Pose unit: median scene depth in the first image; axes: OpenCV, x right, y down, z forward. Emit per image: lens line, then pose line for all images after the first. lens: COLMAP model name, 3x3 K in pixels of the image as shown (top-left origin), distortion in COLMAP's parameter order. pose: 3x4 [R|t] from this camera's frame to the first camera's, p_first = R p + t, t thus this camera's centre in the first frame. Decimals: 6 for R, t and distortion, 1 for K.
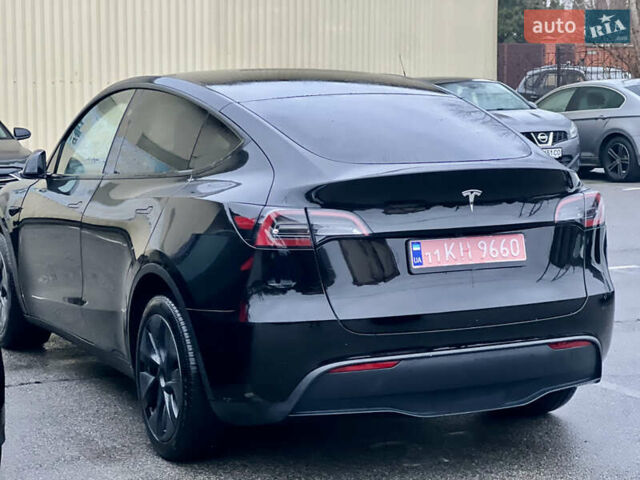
lens RADIAL K [[1479.1, 0, 320.0], [0, 1479.1, 240.0], [0, 0, 1]] dist [-0.146380, 6.505941]
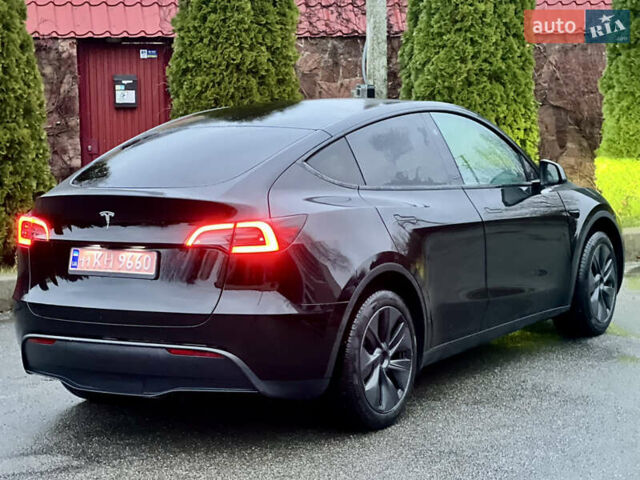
lens RADIAL K [[1479.1, 0, 320.0], [0, 1479.1, 240.0], [0, 0, 1]] dist [-0.146380, 6.505941]
pose [[0.528600, 0.082143, -0.844887, 1.232434], [-0.067474, 0.996224, 0.054642, -0.089143], [0.846185, 0.028124, 0.532146, 0.498727]]
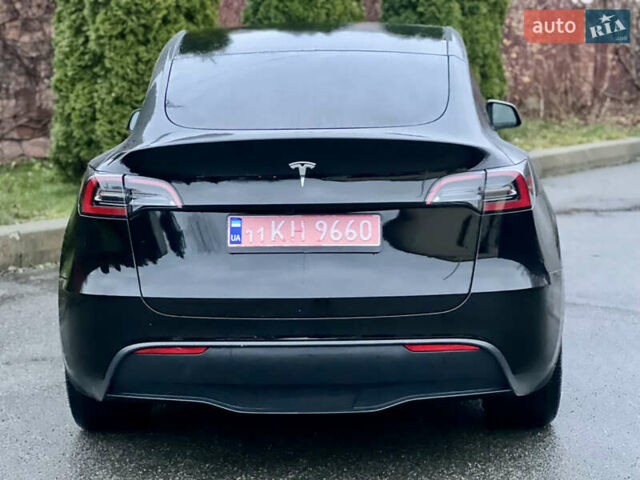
lens RADIAL K [[1479.1, 0, 320.0], [0, 1479.1, 240.0], [0, 0, 1]] dist [-0.146380, 6.505941]
pose [[0.889934, 0.061607, -0.451908, 0.511027], [-0.046724, 0.997937, 0.044032, -0.026713], [0.453689, -0.018071, 0.890977, 0.223372]]
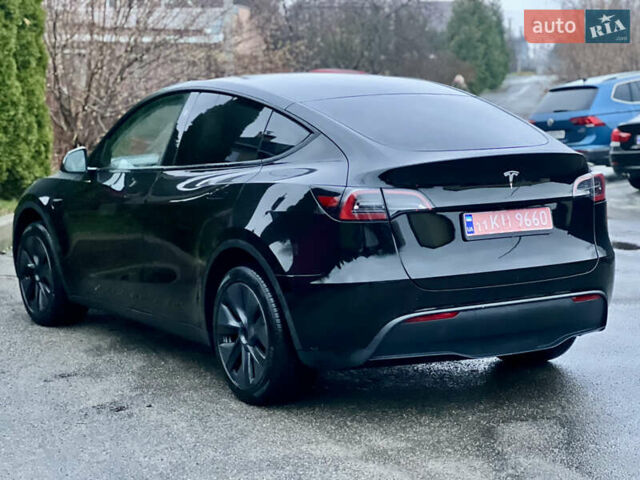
lens RADIAL K [[1479.1, 0, 320.0], [0, 1479.1, 240.0], [0, 0, 1]] dist [-0.146380, 6.505941]
pose [[0.995462, -0.020955, 0.092820, -0.168871], [0.021137, 0.999776, -0.000975, 0.020796], [-0.092779, 0.002932, 0.995682, -0.200003]]
